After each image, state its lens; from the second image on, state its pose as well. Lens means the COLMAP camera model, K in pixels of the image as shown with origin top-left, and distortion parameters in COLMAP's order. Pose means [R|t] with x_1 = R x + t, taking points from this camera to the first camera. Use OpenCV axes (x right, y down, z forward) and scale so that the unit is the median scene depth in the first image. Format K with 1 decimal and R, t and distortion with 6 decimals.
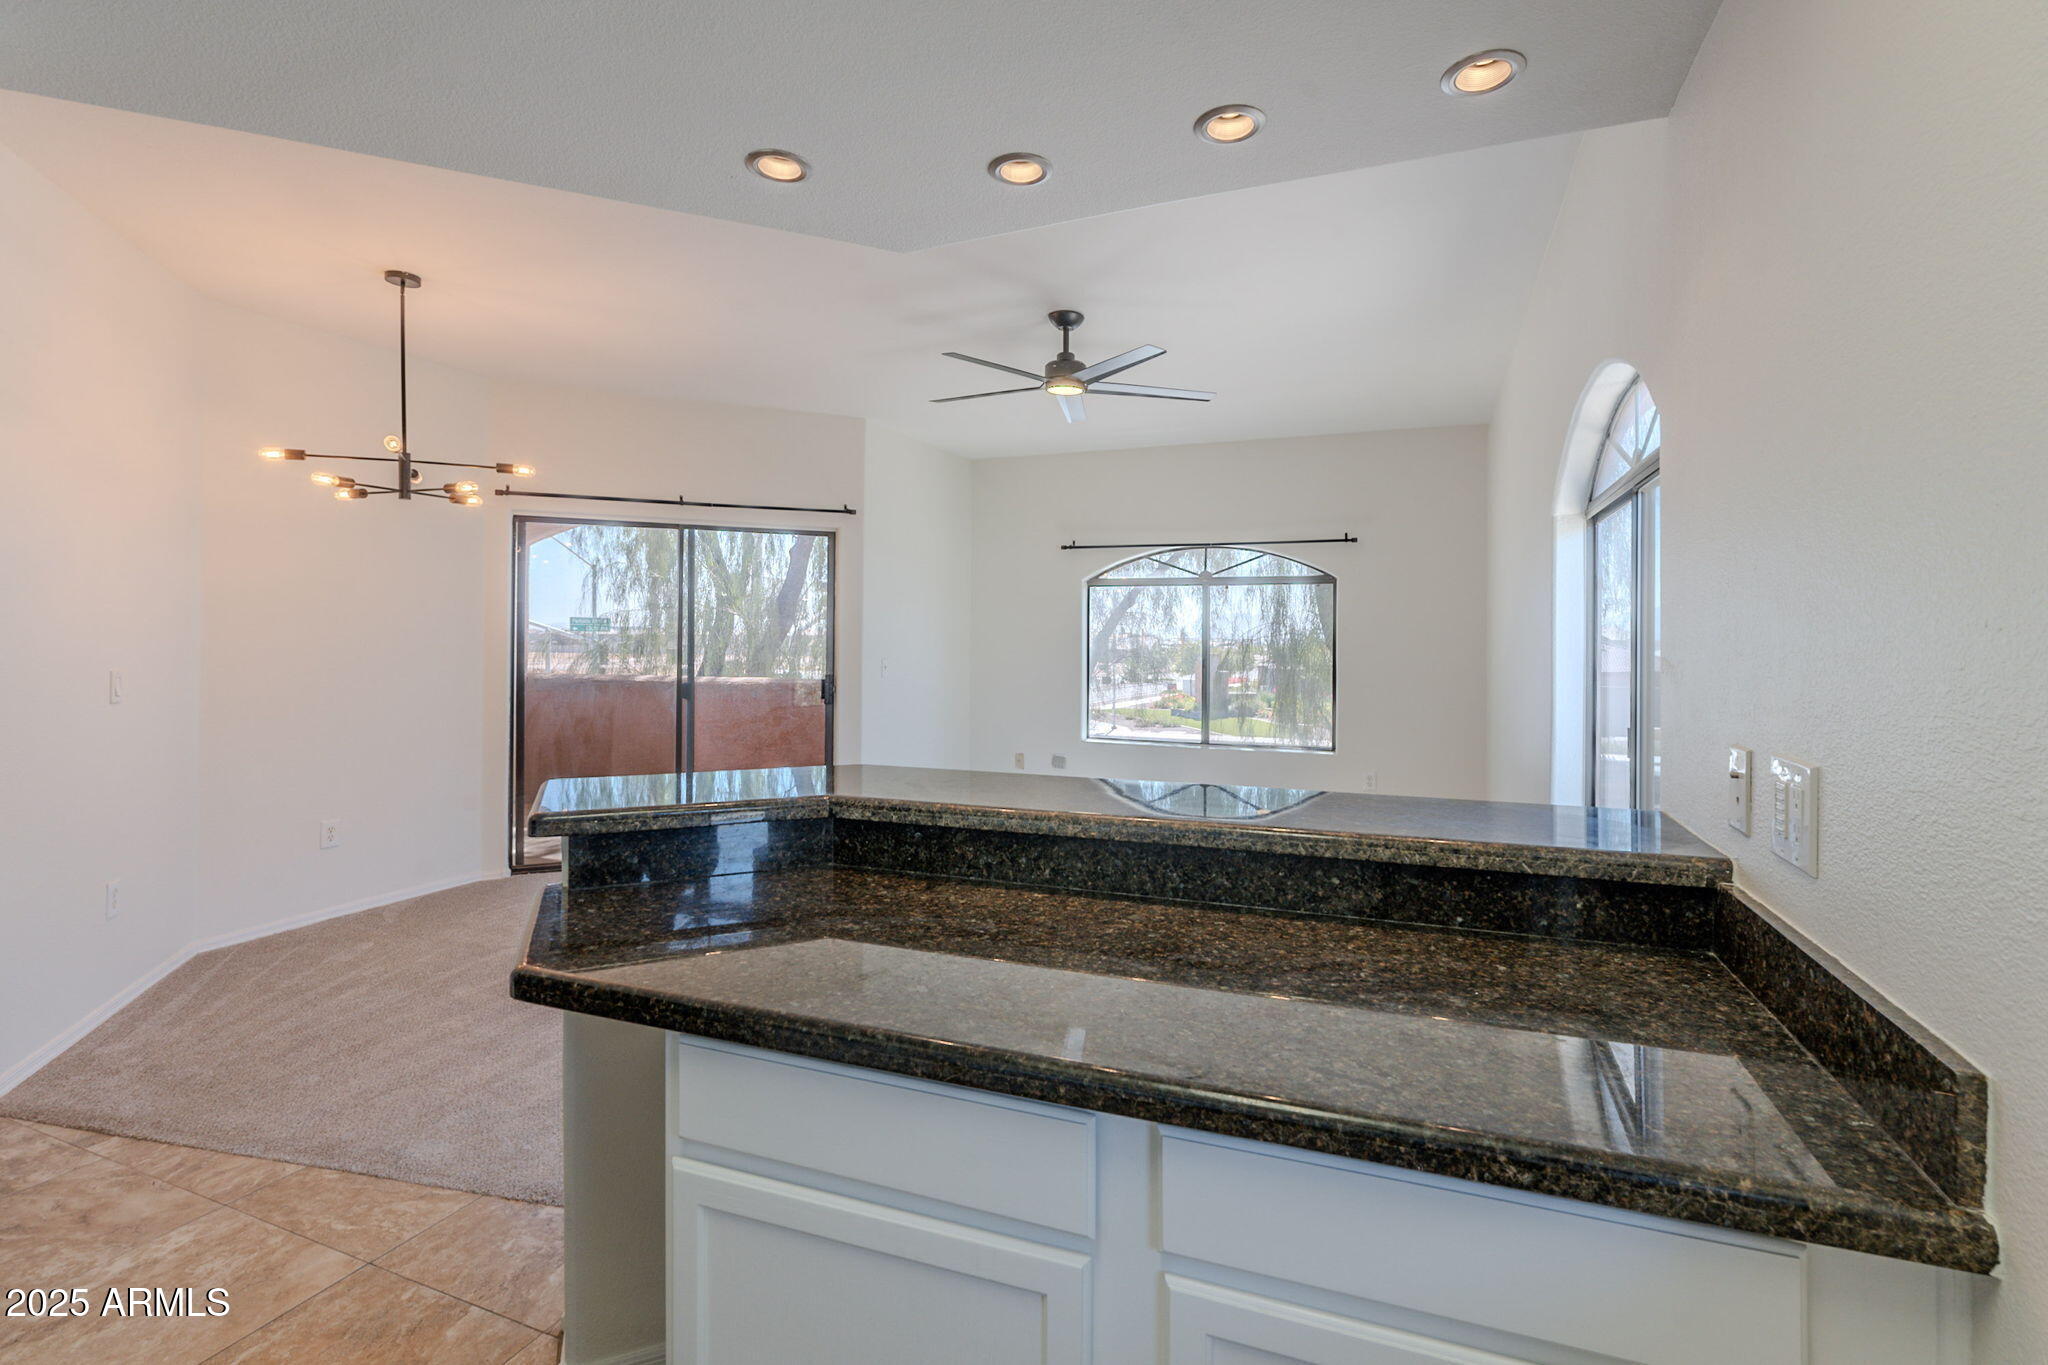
lens RADIAL K [[955.4, 0, 1030.1], [0, 955.4, 625.6], [0, 0, 1]] dist [0.003226, 0.000716]
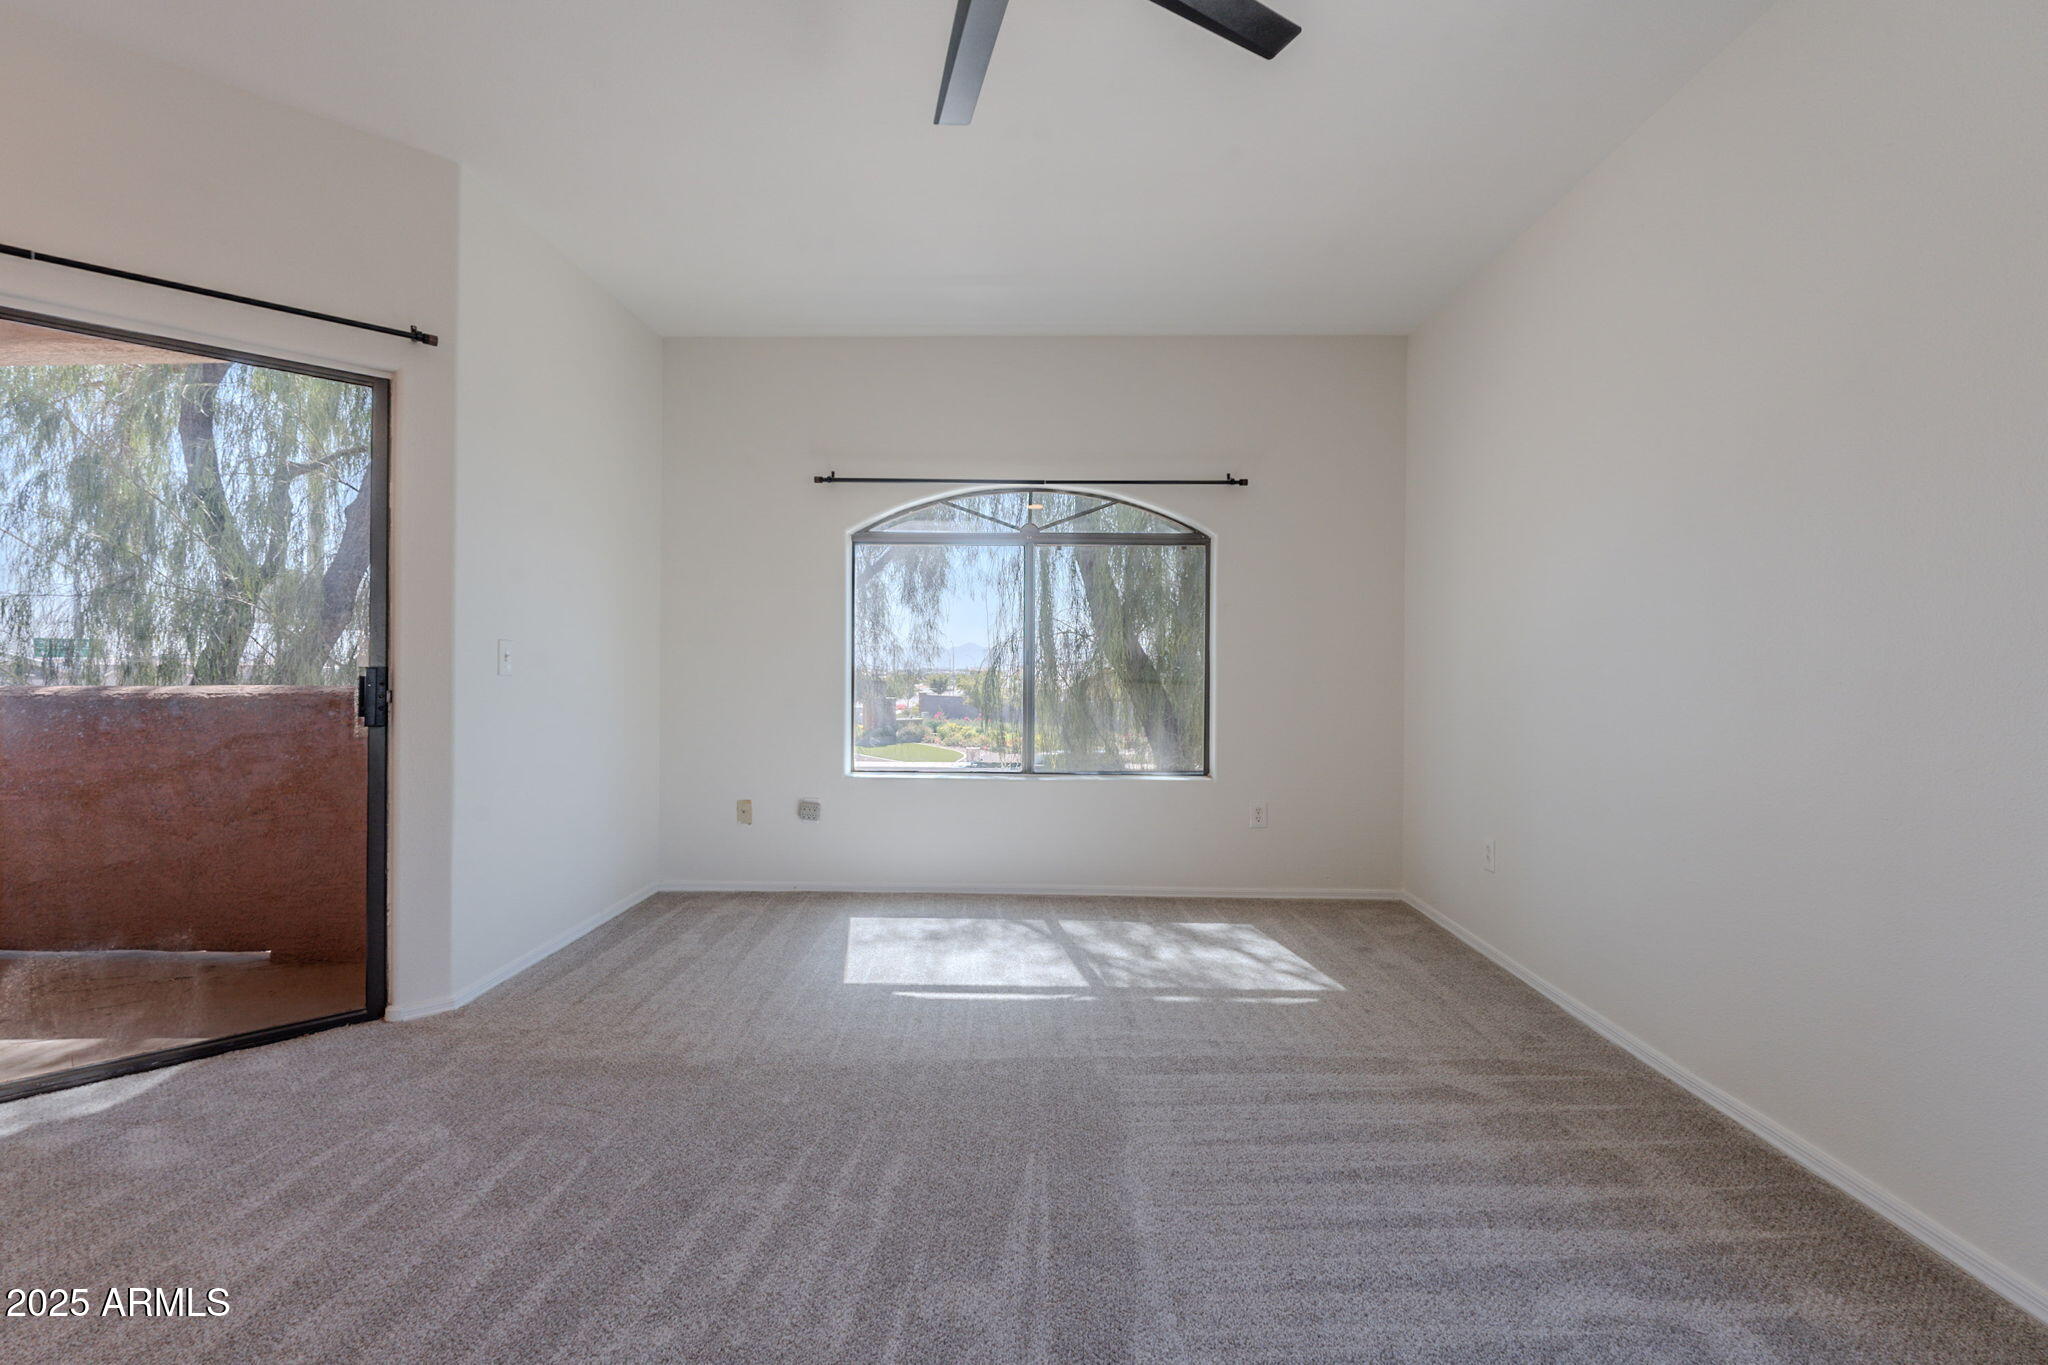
lens RADIAL K [[913.1, 0, 1031.6], [0, 913.1, 670.4], [0, 0, 1]] dist [0.000168, 0.000464]
pose [[0.930388, -0.004155, 0.366552, -0.068450], [-0.000977, 0.999904, 0.013814, 0.046140], [-0.366574, -0.013210, 0.930295, 0.435106]]
